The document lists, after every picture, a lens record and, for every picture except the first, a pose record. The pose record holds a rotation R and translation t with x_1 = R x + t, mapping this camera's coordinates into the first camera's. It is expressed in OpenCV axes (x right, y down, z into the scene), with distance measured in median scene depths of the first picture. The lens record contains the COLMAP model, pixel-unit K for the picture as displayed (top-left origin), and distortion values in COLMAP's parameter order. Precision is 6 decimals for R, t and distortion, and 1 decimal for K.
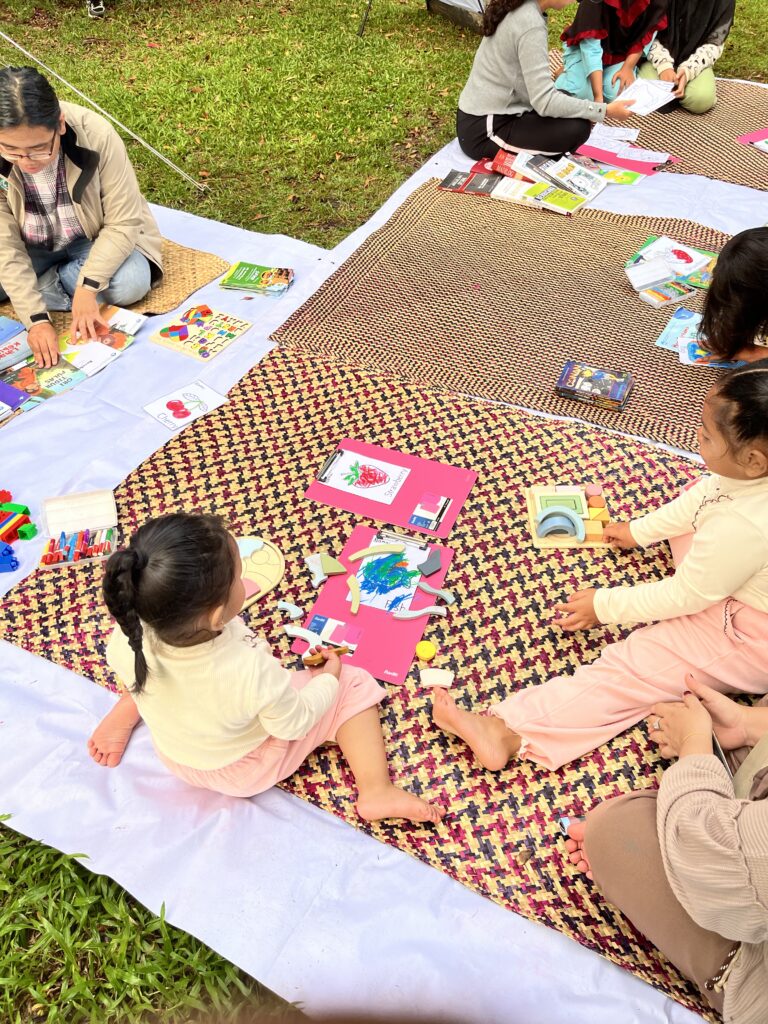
lens RADIAL K [[775.6, 0, 383.3], [0, 775.6, 517.0], [0, 0, 1]] dist [0.008876, -0.010125]
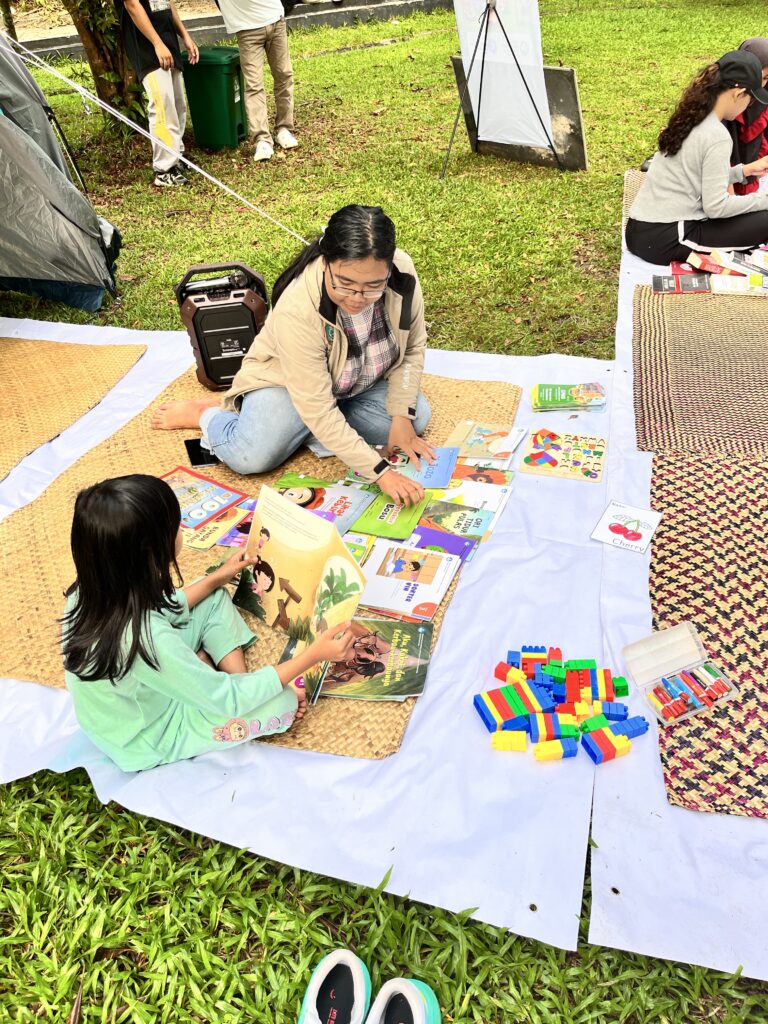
lens RADIAL K [[775.6, 0, 383.7], [0, 775.6, 507.4], [0, 0, 1]] dist [0.008876, -0.010125]
pose [[0.972796, -0.175025, 0.151769, -0.674202], [0.197631, 0.968810, -0.149497, -0.083173], [-0.120869, 0.175425, 0.977045, 0.106188]]
